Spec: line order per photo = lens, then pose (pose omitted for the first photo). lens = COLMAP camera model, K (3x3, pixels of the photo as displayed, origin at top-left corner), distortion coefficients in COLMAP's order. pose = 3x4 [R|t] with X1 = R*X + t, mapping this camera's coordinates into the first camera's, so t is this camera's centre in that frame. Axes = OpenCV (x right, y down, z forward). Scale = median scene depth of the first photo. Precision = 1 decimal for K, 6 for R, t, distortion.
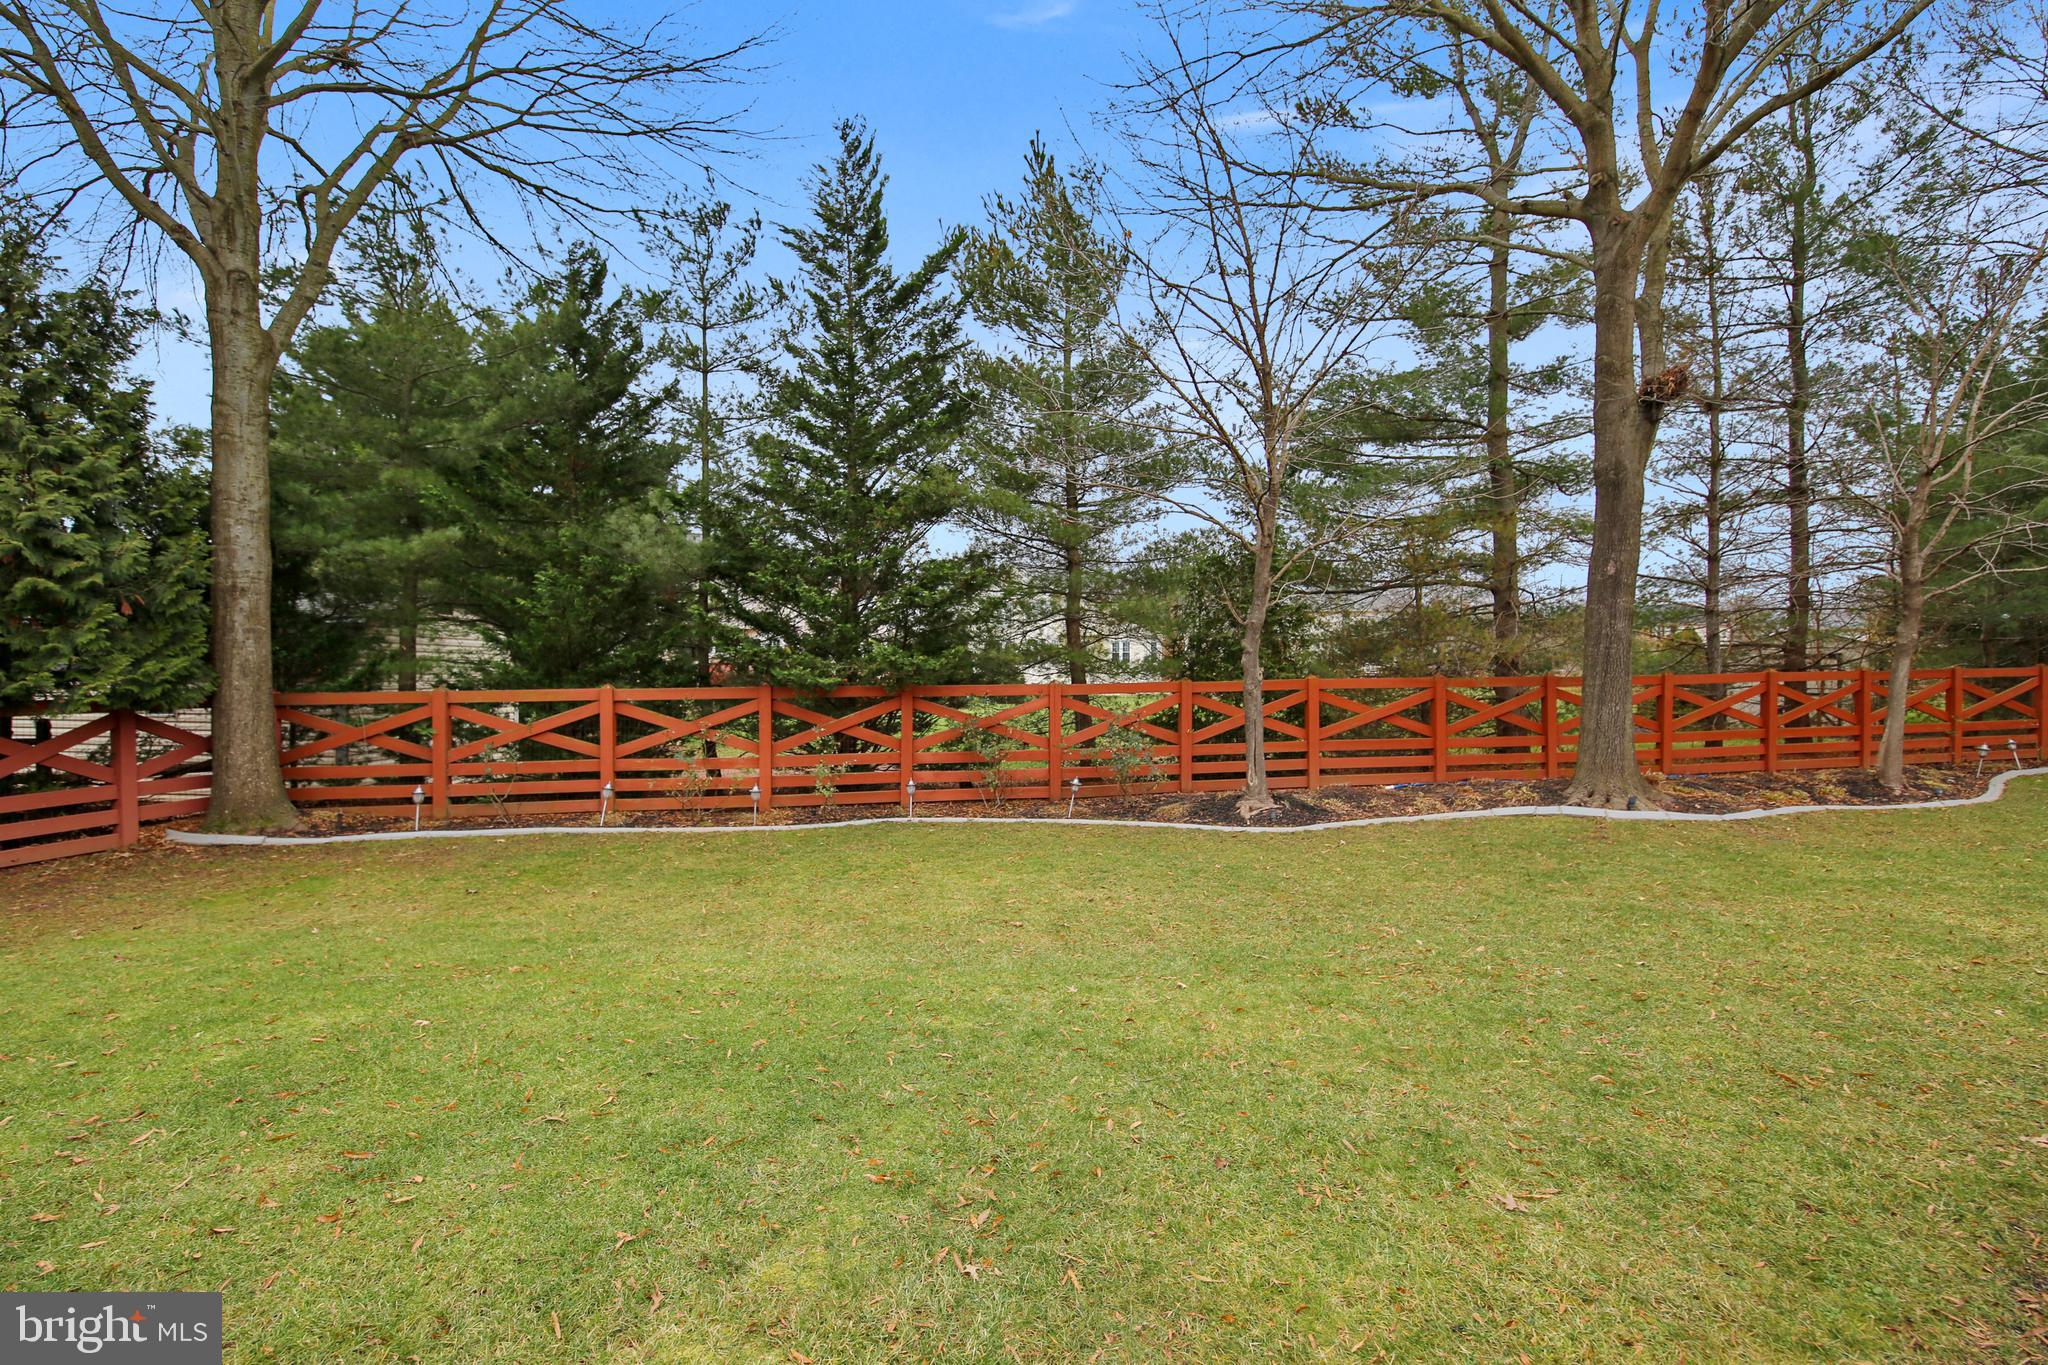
lens RADIAL K [[906.1, 0, 1054.6], [0, 906.1, 712.0], [0, 0, 1]] dist [-0.001393, -0.000452]
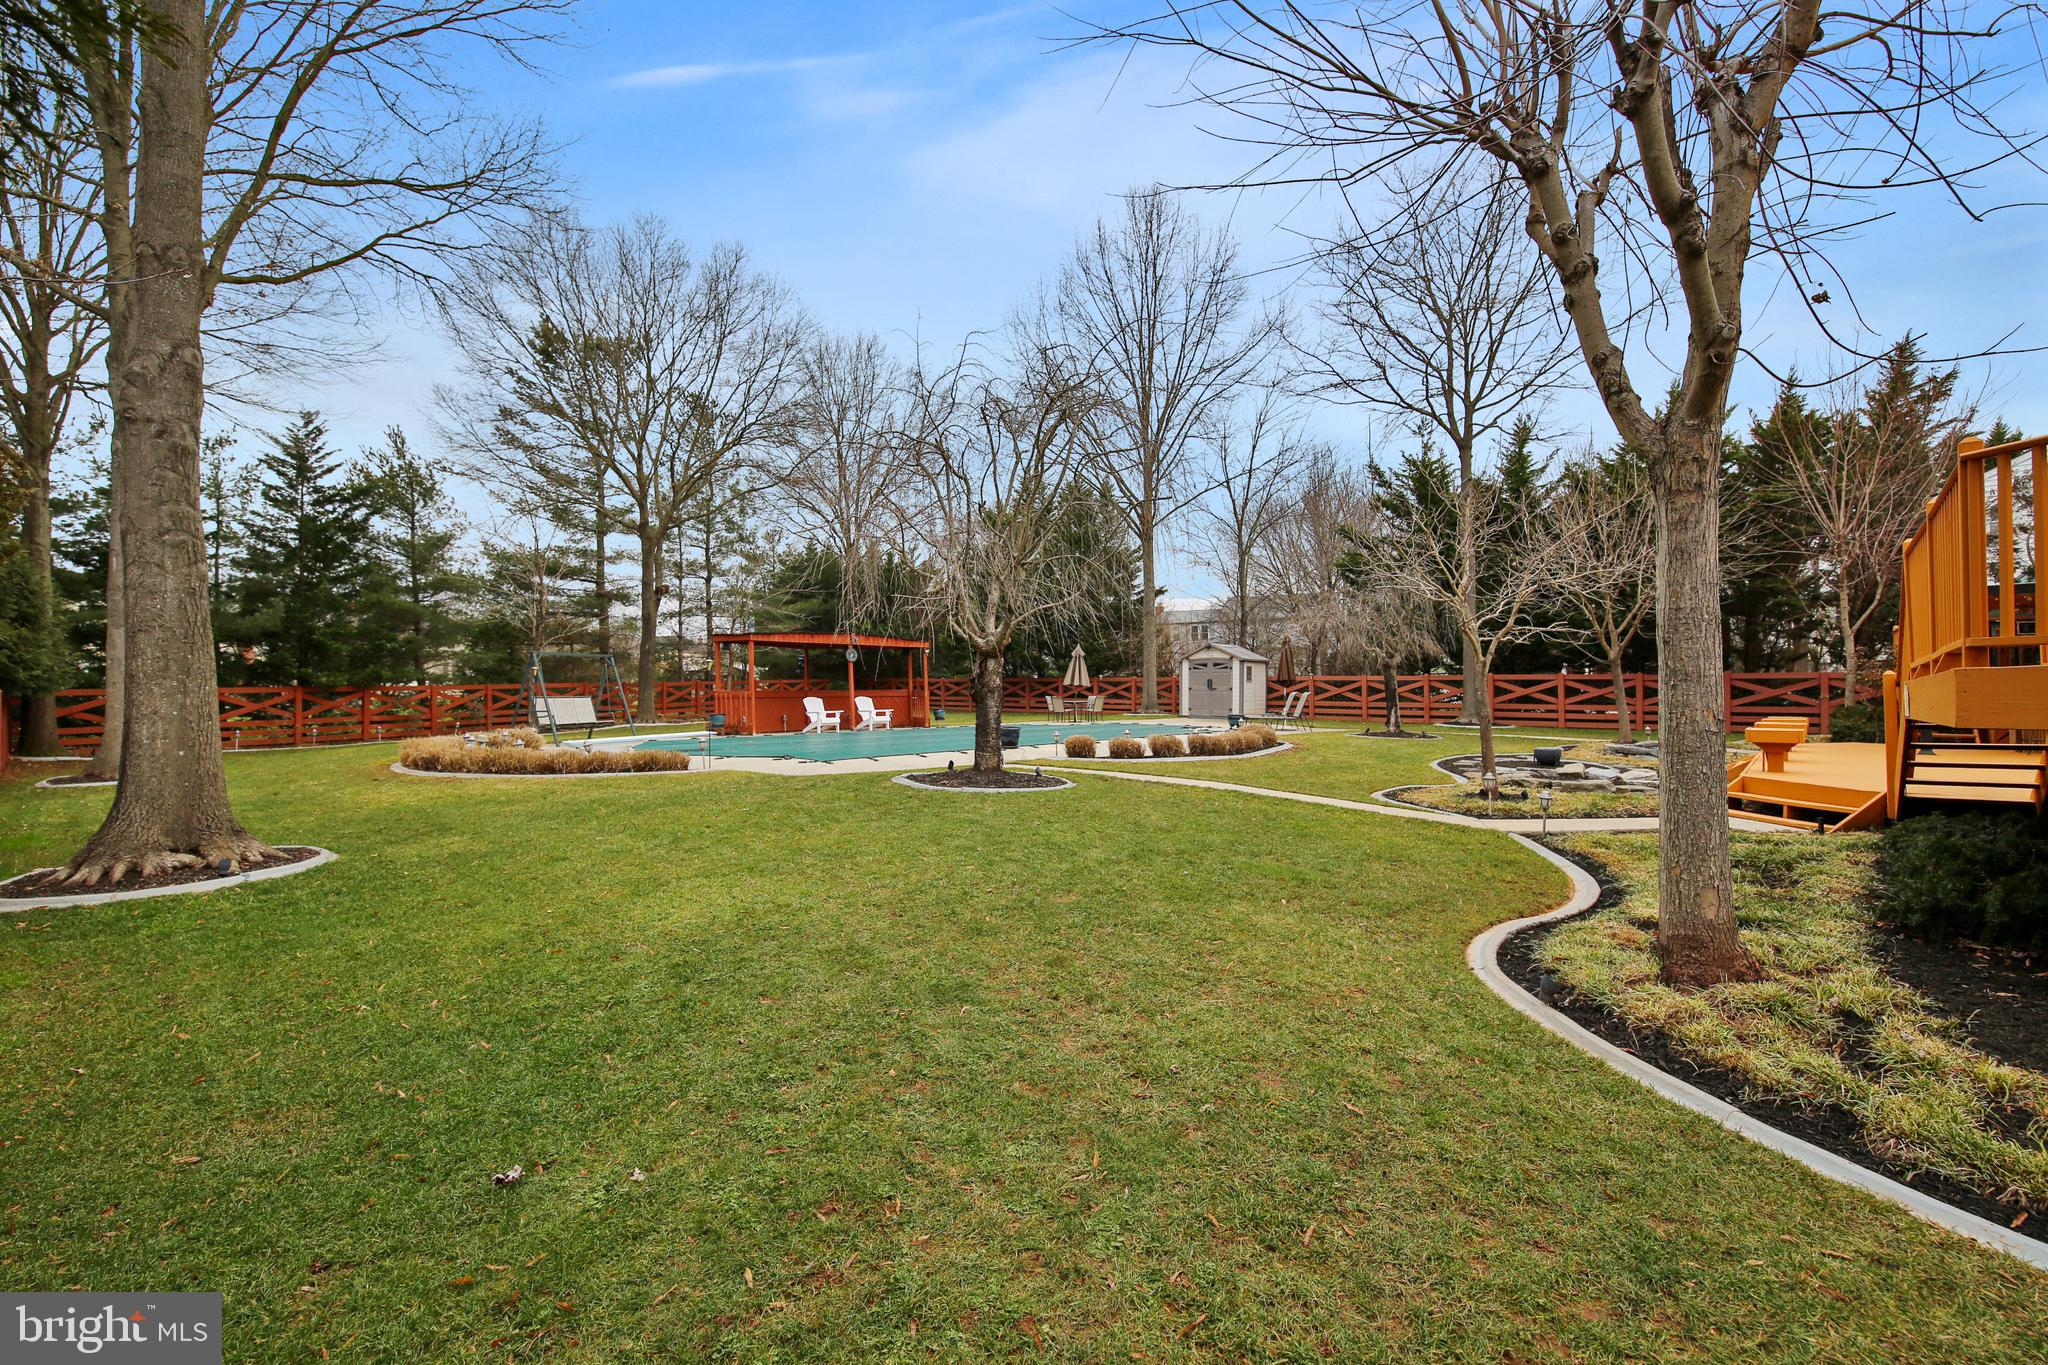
lens RADIAL K [[879.5, 0, 1020.9], [0, 879.5, 685.4], [0, 0, 1]] dist [-0.000907, -0.009857]
pose [[0.559049, 0.002688, 0.829130, -0.894293], [0.017494, 0.999734, -0.015037, 0.025917], [-0.828950, 0.022911, 0.558854, -1.332066]]
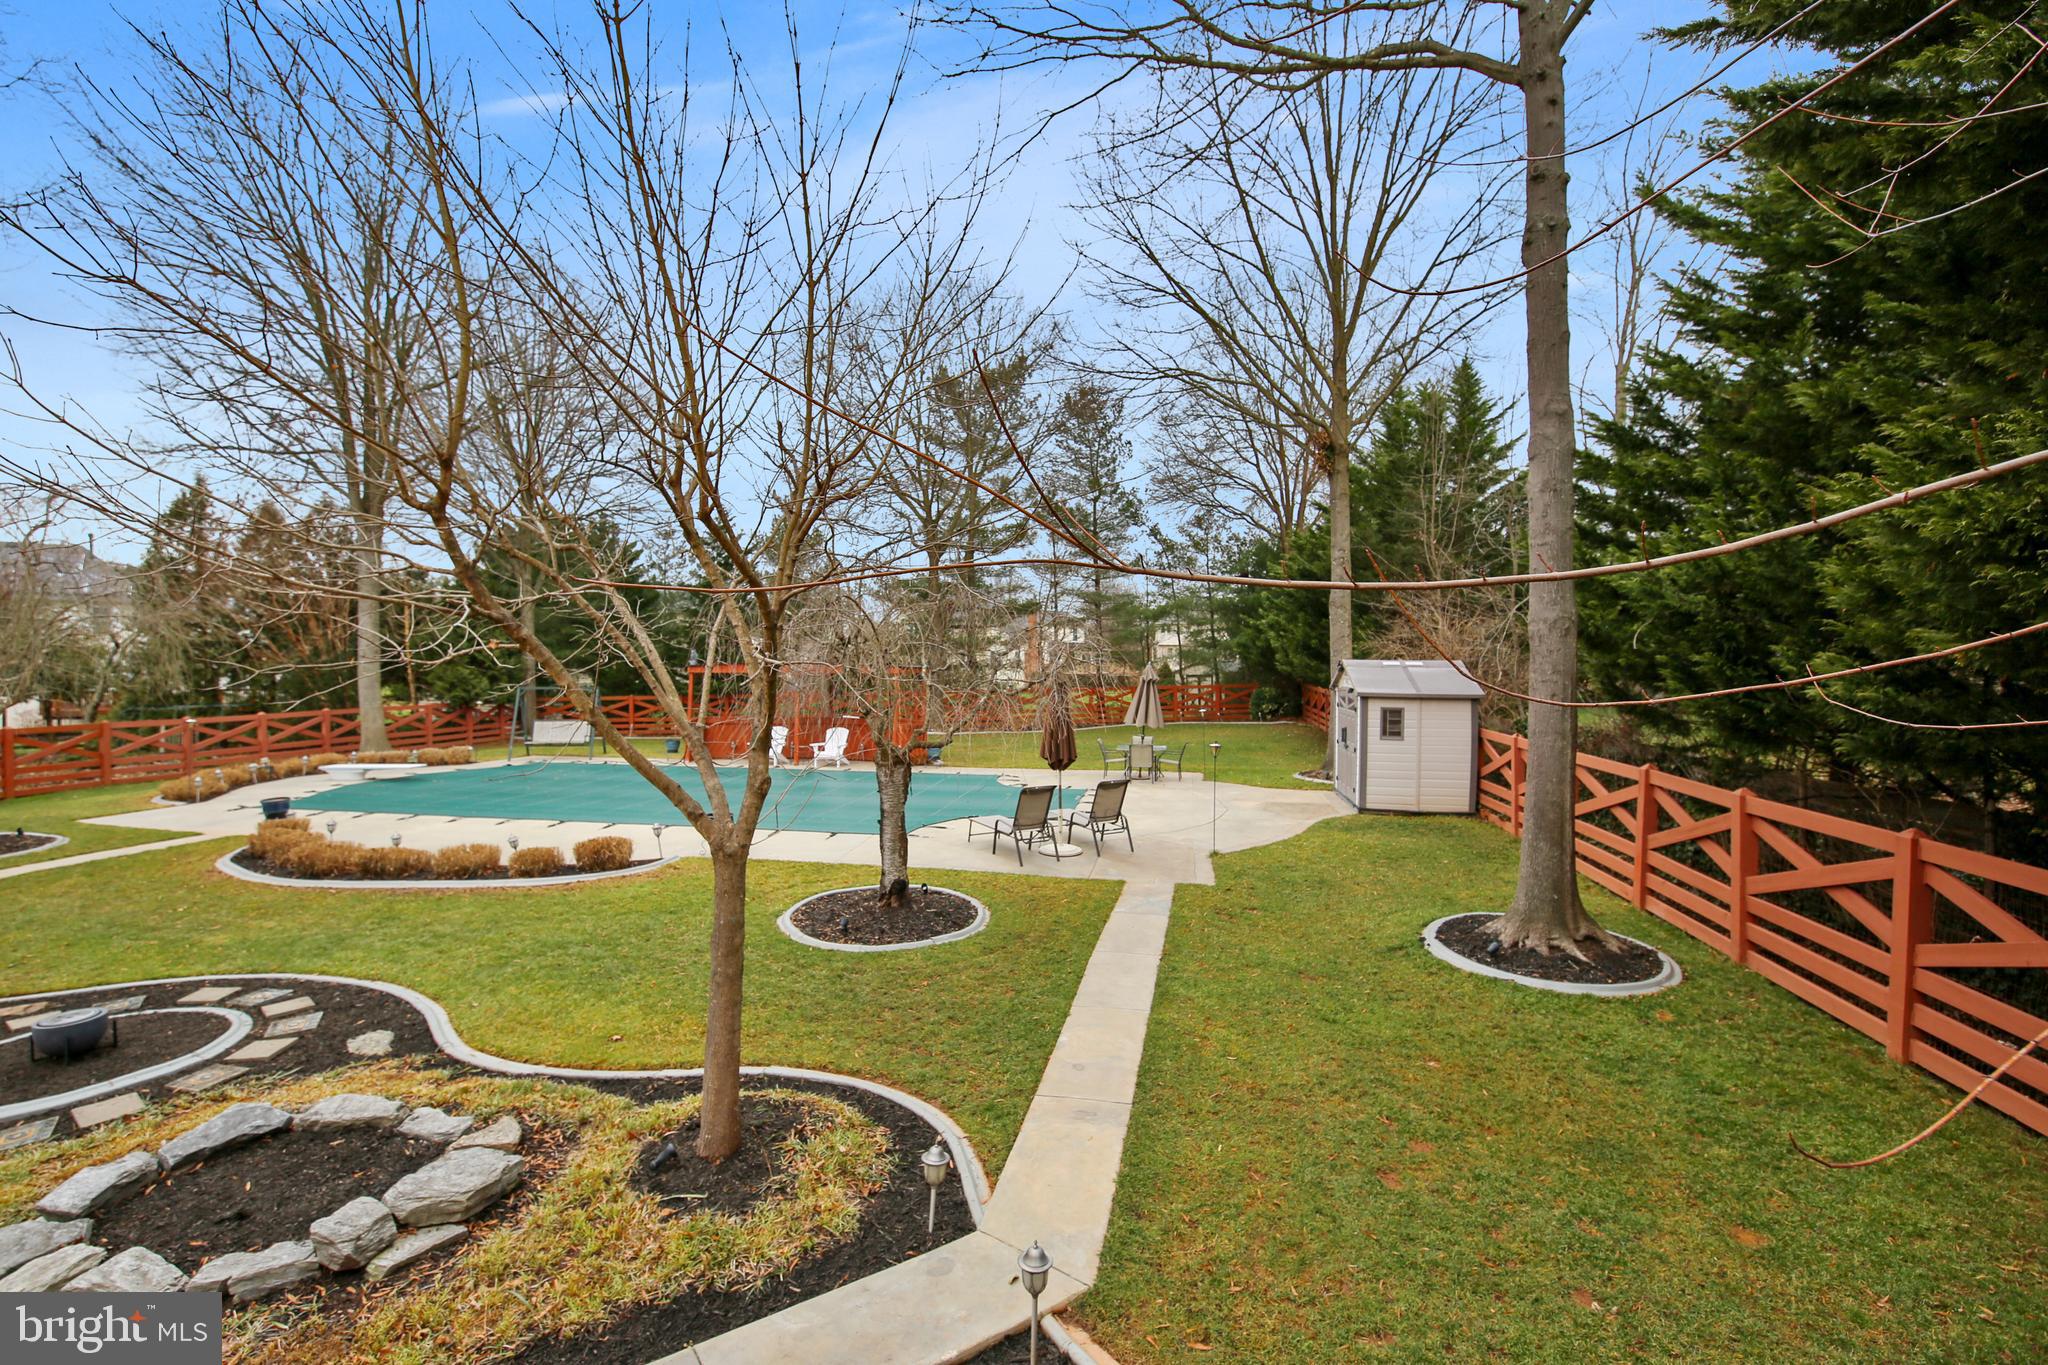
lens RADIAL K [[886.1, 0, 1023.0], [0, 886.1, 669.5], [0, 0, 1]] dist [0.000705, -0.009442]
pose [[0.999257, 0.005243, -0.038175, 0.813665], [-0.005478, 0.999967, -0.006044, -0.083433], [0.038142, 0.006249, 0.999253, -1.694586]]
